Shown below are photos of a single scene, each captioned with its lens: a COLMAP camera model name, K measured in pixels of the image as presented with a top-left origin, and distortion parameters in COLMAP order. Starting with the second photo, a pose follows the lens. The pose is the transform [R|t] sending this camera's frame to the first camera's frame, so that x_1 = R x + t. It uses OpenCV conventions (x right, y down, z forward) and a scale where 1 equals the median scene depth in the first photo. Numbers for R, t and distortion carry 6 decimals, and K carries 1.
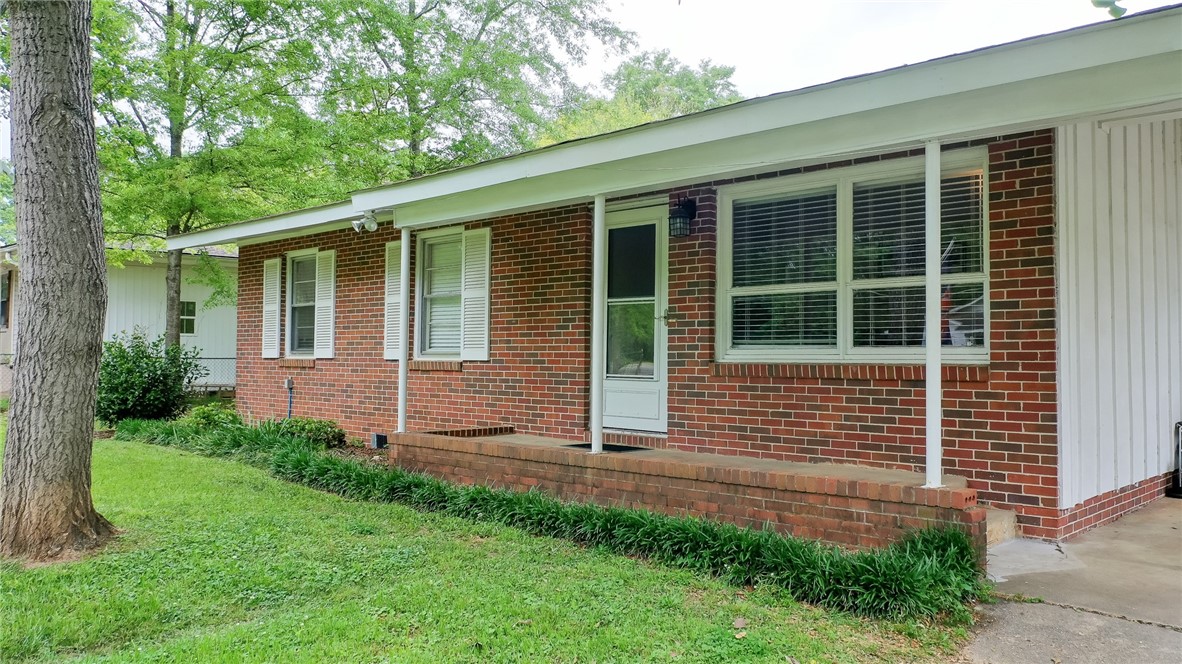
lens RADIAL K [[958.8, 0, 586.6], [0, 958.8, 332.4], [0, 0, 1]] dist [-0.012129, -0.008836]
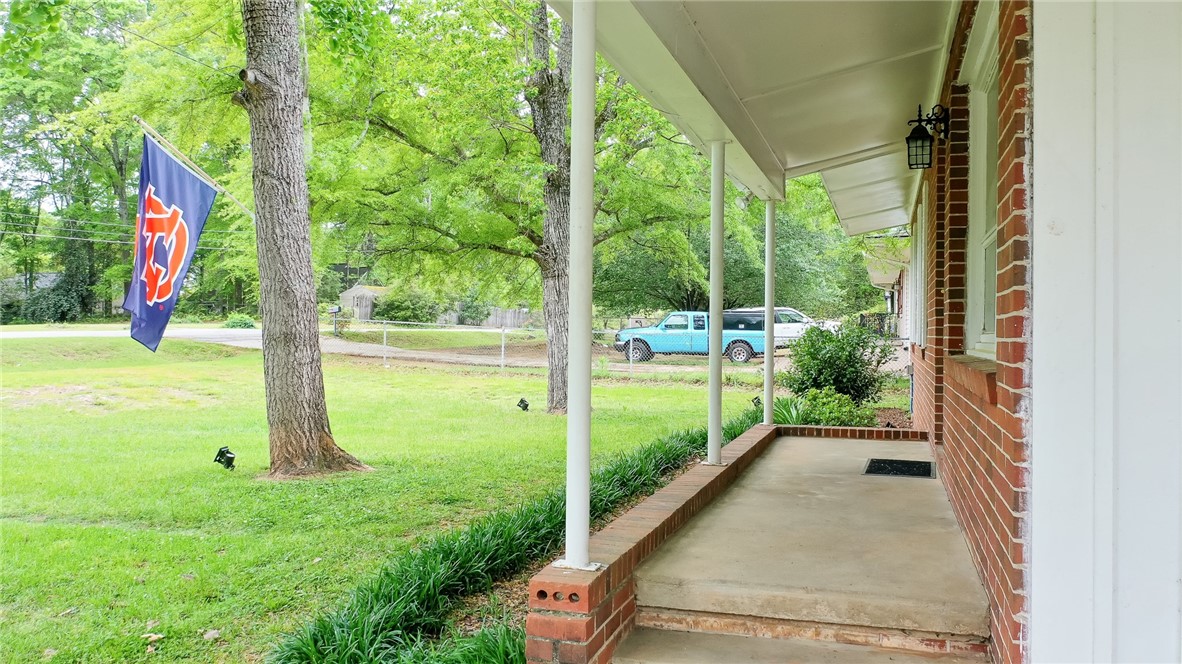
lens RADIAL K [[958.8, 0, 591.1], [0, 958.8, 339.2], [0, 0, 1]] dist [-0.012129, -0.008836]
pose [[0.413180, -0.004943, -0.910636, 1.003697], [0.015115, 0.999885, 0.001431, 0.026606], [0.910524, -0.014356, 0.413207, 0.830109]]
